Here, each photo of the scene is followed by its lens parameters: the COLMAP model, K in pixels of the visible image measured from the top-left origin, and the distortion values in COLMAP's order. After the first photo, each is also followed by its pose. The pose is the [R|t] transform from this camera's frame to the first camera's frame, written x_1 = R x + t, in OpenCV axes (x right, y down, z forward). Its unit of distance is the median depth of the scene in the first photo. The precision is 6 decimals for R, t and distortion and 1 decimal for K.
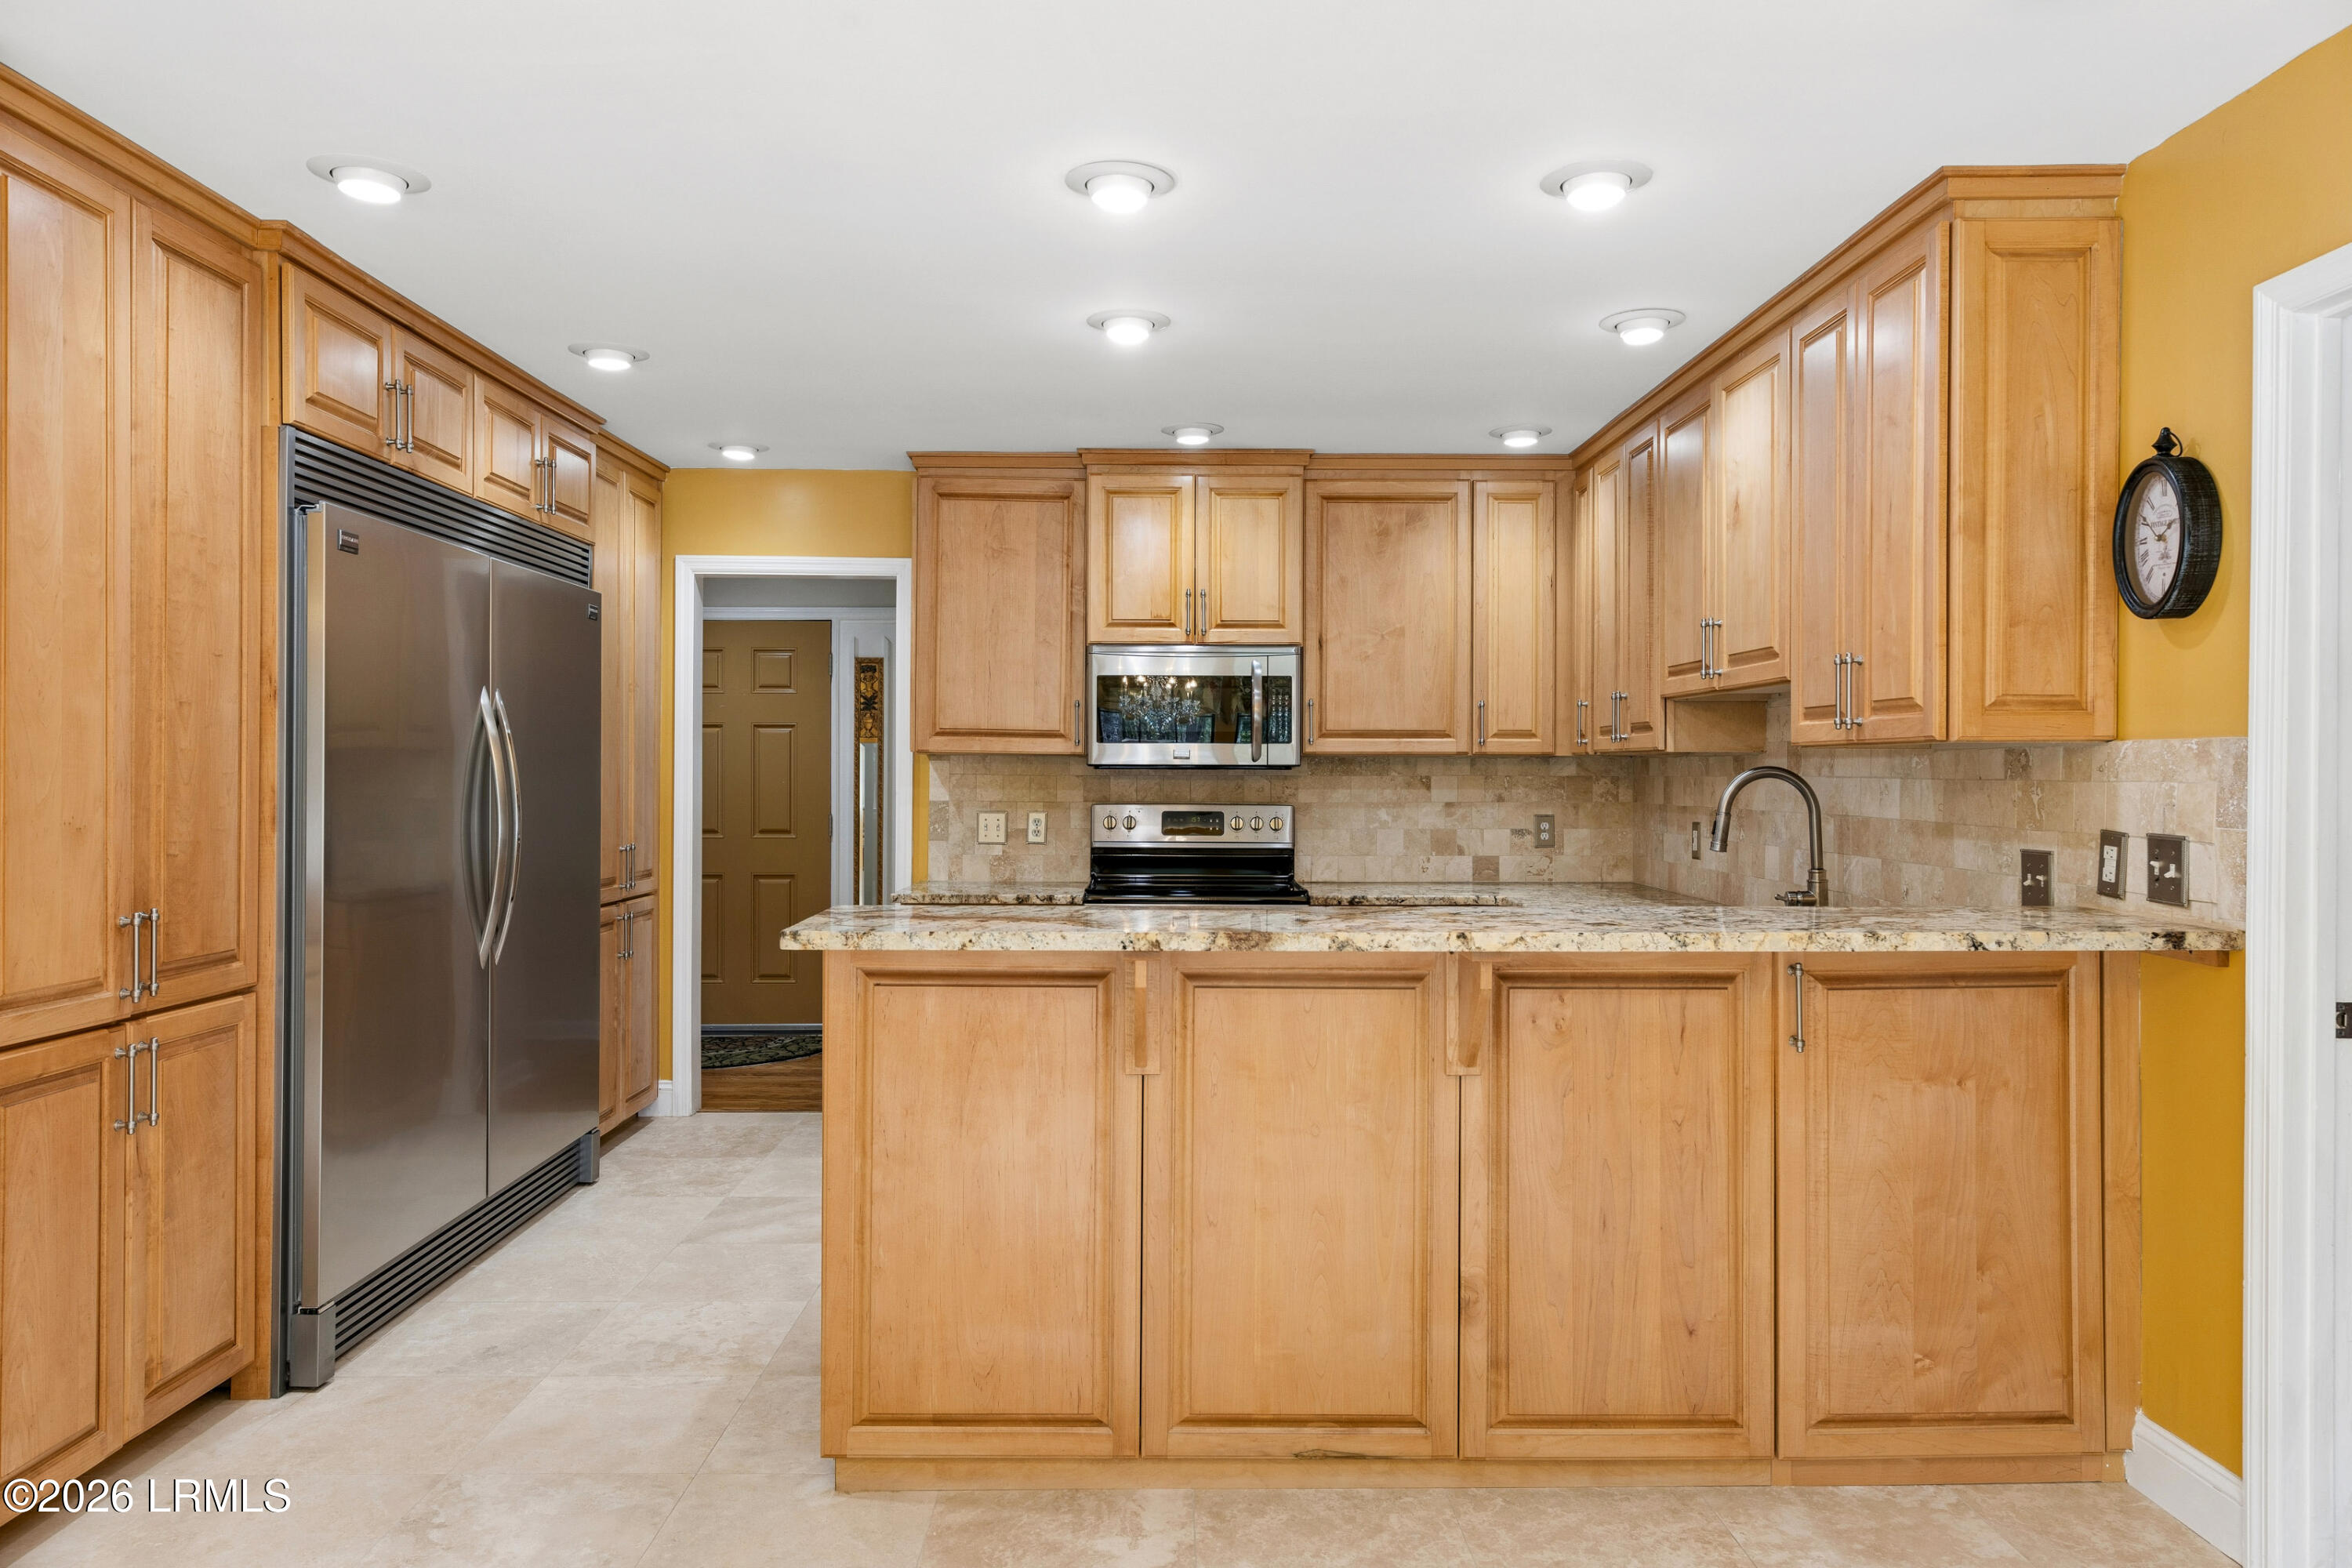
lens RADIAL K [[1579.0, 0, 1176.1], [0, 1579.0, 782.4], [0, 0, 1]] dist [0.007077, -0.000036]
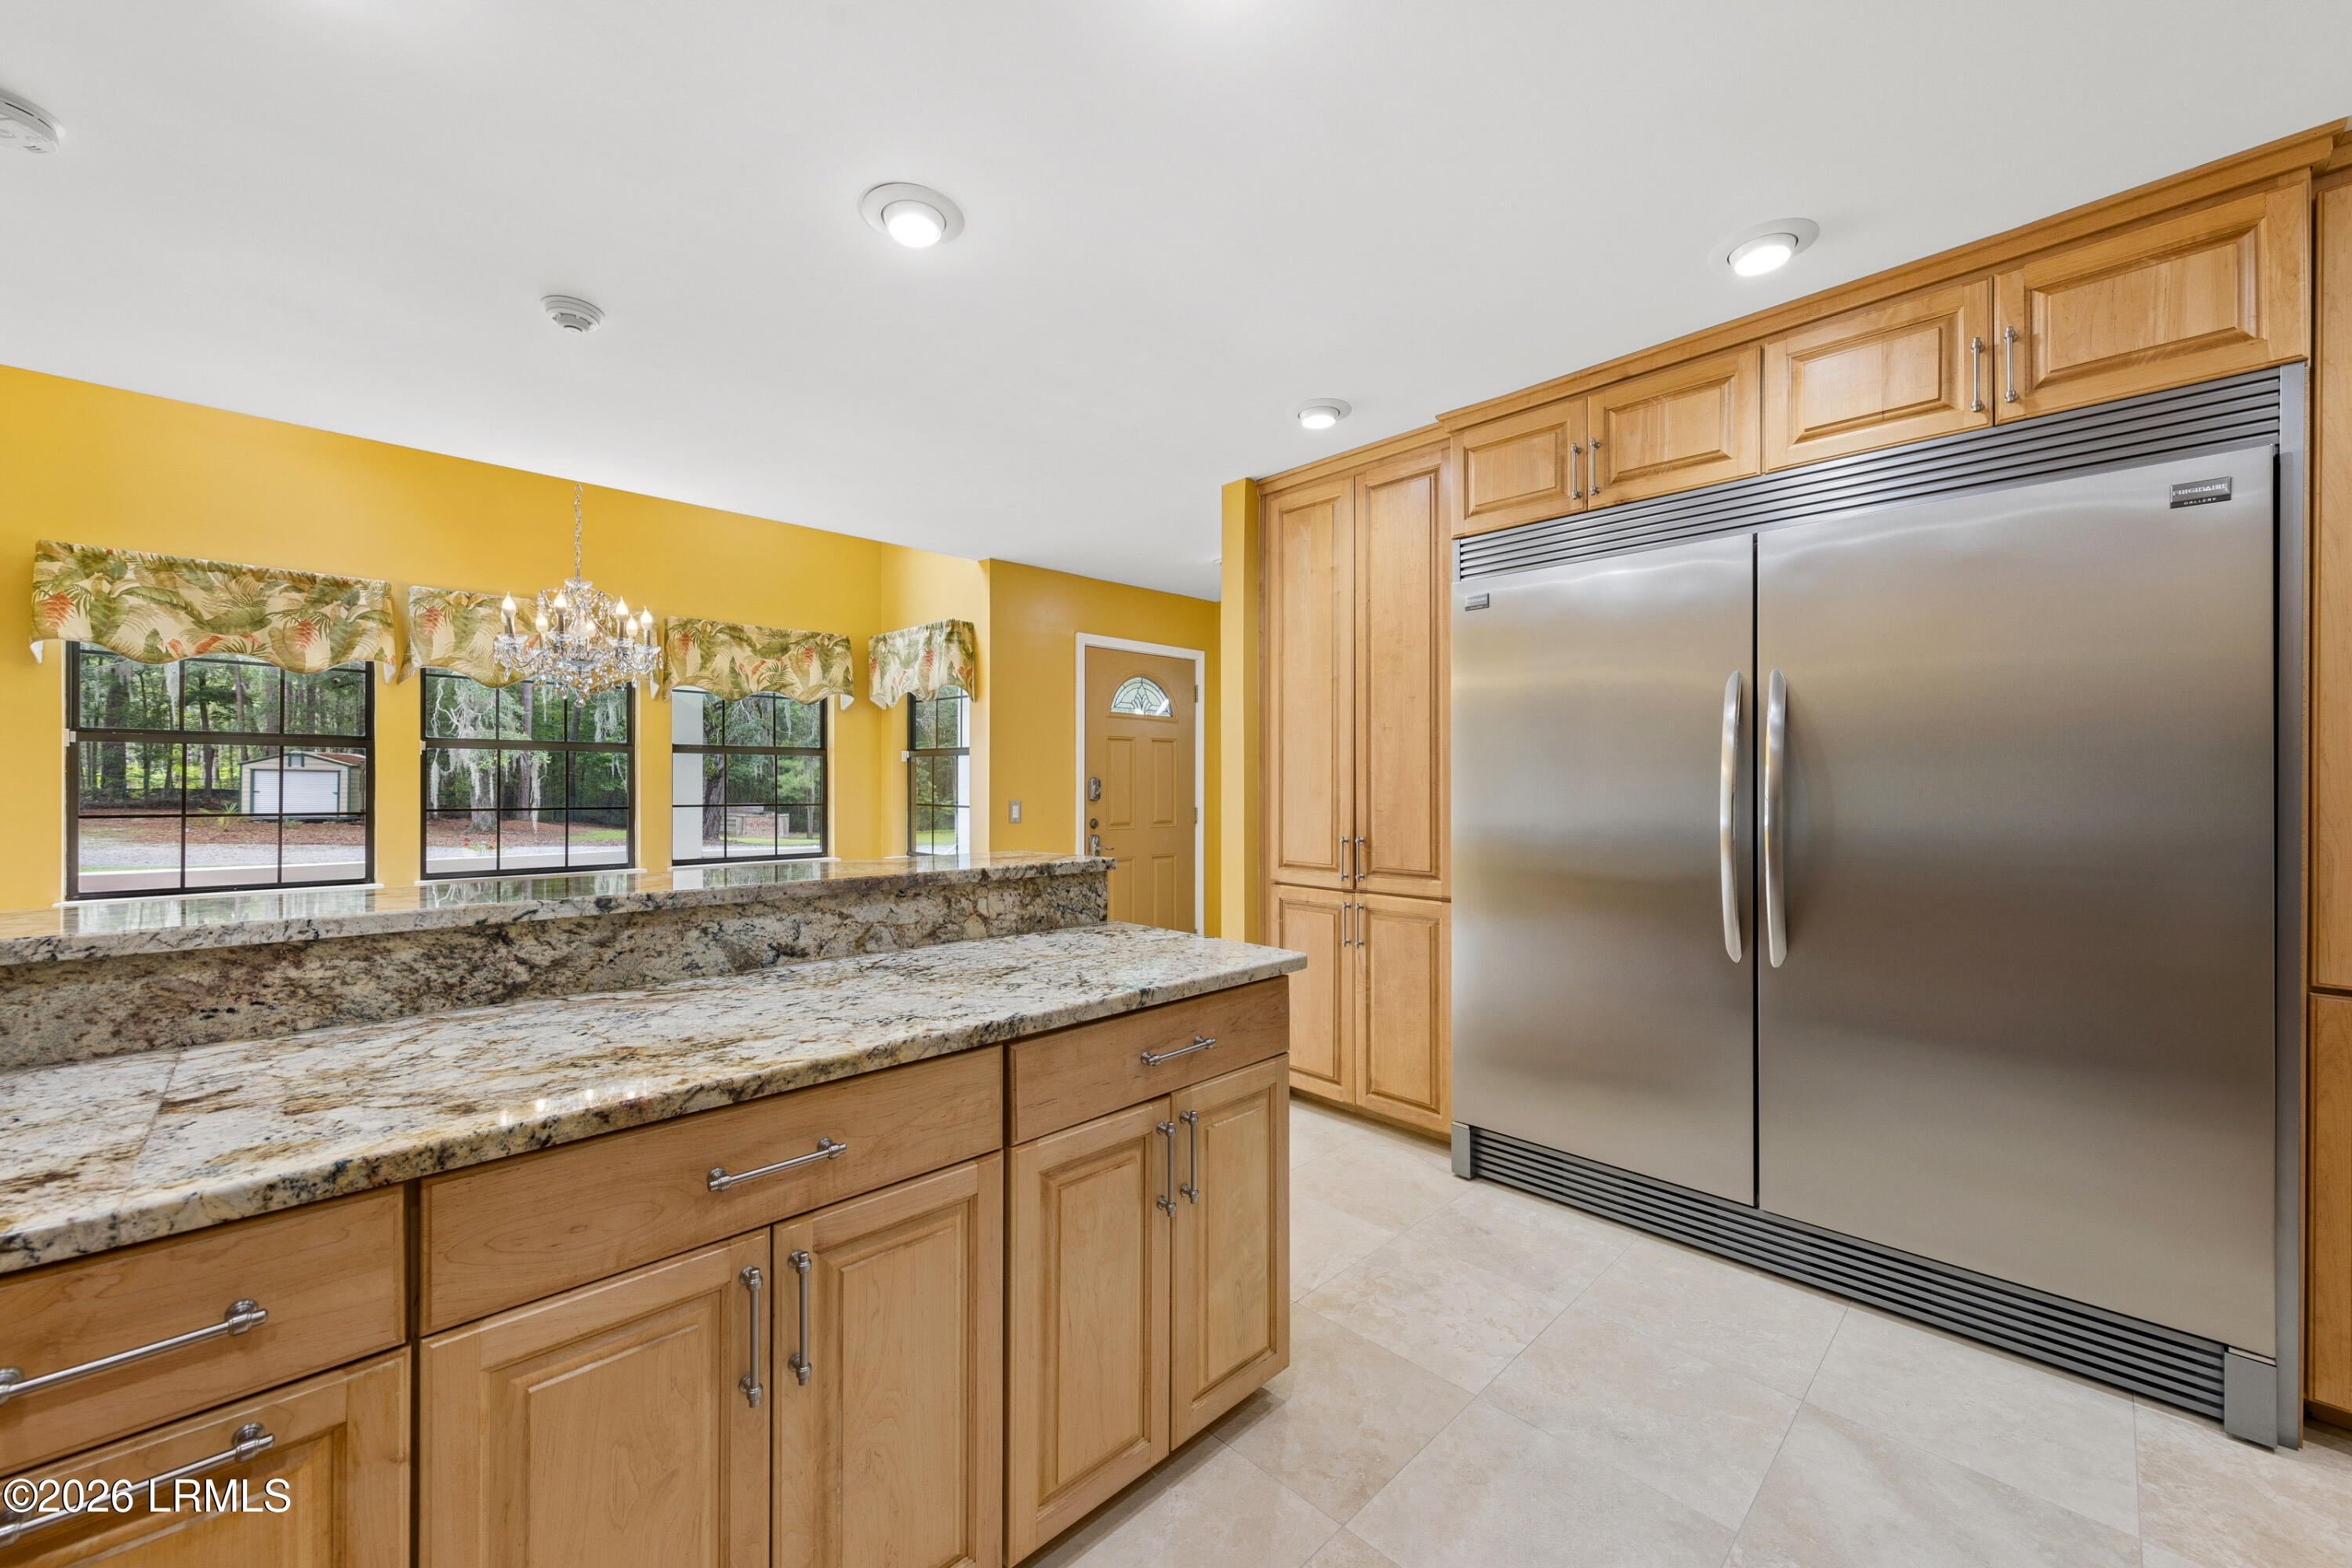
lens RADIAL K [[905.0, 0, 1178.2], [0, 905.0, 781.8], [0, 0, 1]] dist [-0.001630, 0.000183]
pose [[-0.734220, -0.006197, -0.678883, 0.141274], [-0.006970, 0.999974, -0.001590, 0.008184], [0.678875, 0.003565, -0.734245, 0.871719]]
